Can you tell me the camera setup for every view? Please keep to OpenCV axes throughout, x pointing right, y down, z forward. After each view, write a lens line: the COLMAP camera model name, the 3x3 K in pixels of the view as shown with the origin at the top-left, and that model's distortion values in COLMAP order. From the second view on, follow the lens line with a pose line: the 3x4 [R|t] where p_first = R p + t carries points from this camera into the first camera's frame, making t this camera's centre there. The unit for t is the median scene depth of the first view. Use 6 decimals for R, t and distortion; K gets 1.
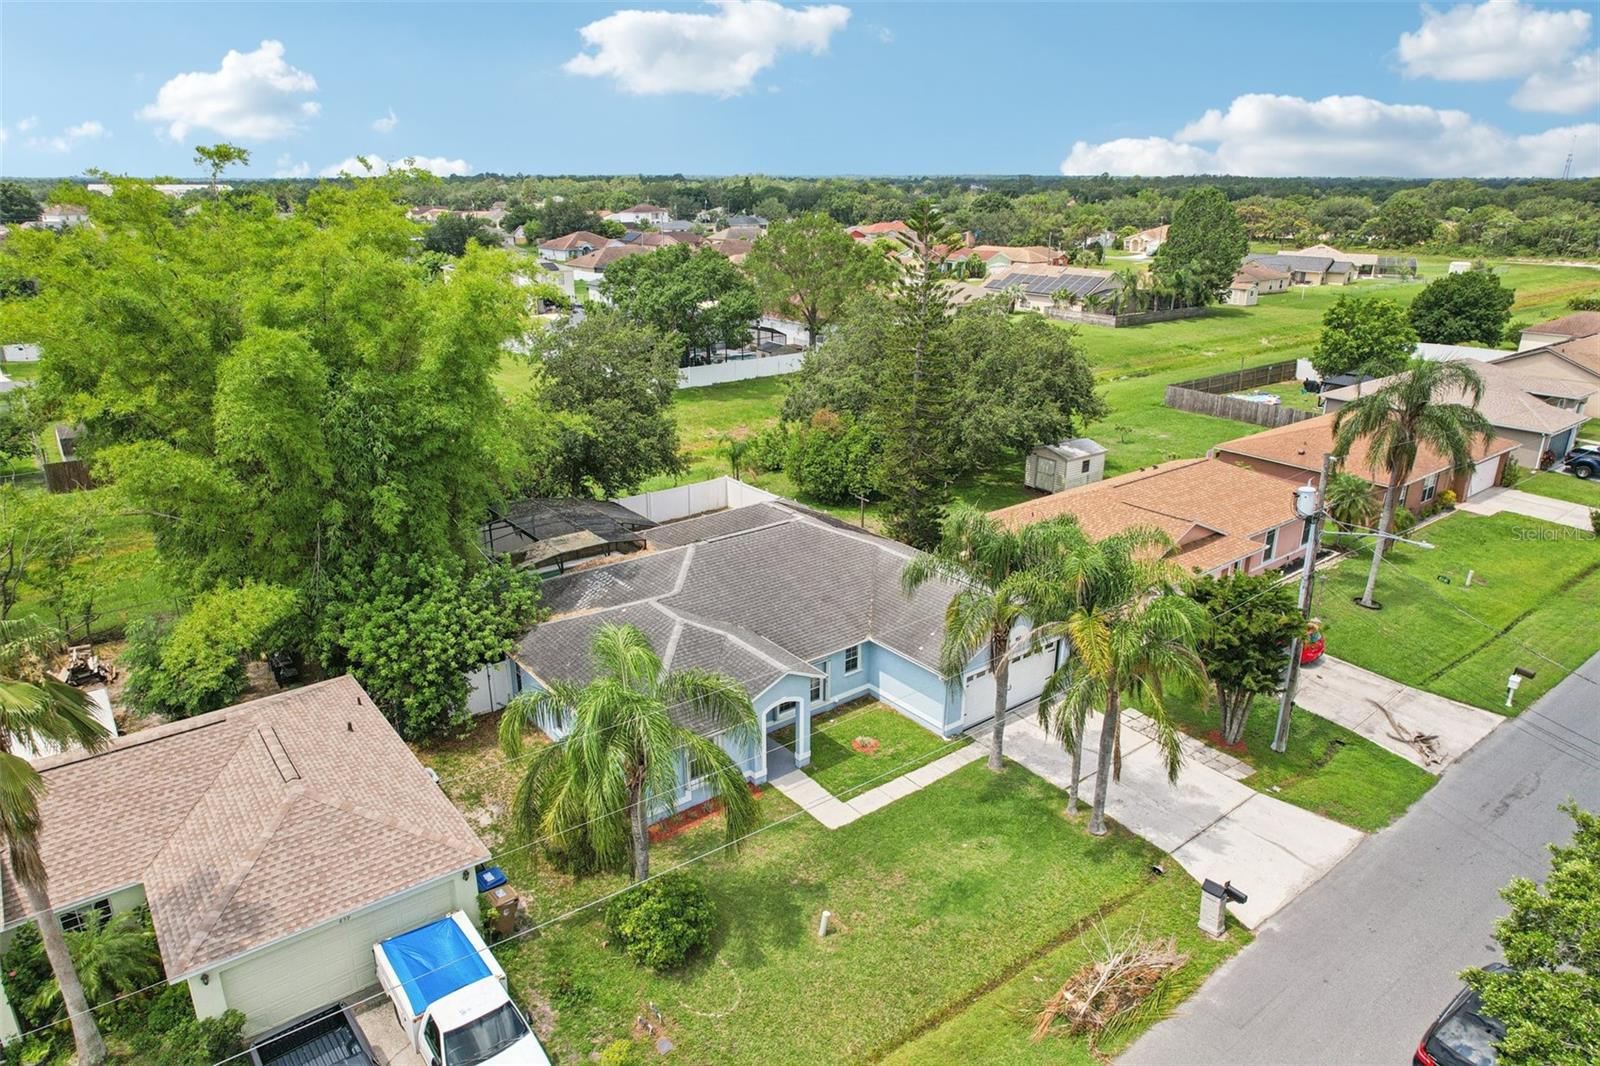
lens RADIAL K [[1021.9, 0, 806.5], [0, 1021.9, 565.4], [0, 0, 1]] dist [-0.054291, 0.062807]
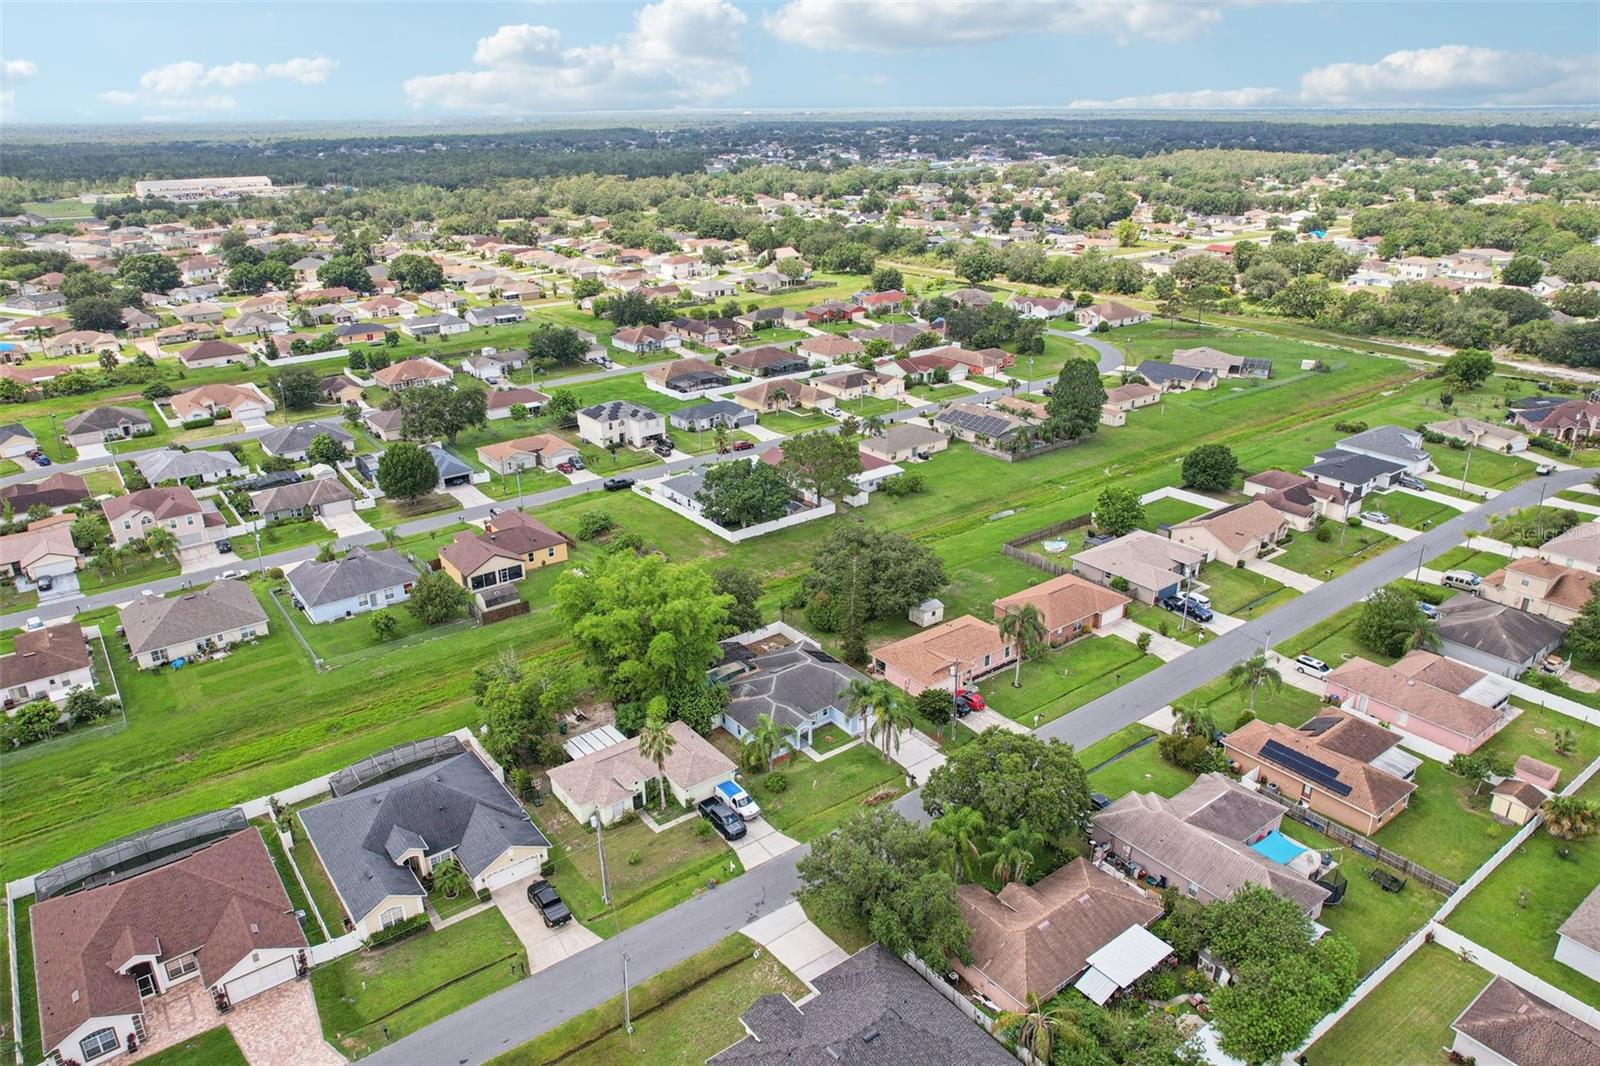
lens RADIAL K [[1045.6, 0, 794.7], [0, 1045.6, 598.9], [0, 0, 1]] dist [-0.050015, 0.046251]
pose [[0.999663, -0.001310, -0.025924, 0.035571], [0.003290, 0.997065, 0.076495, -0.566153], [0.025747, -0.076555, 0.996733, -2.491934]]
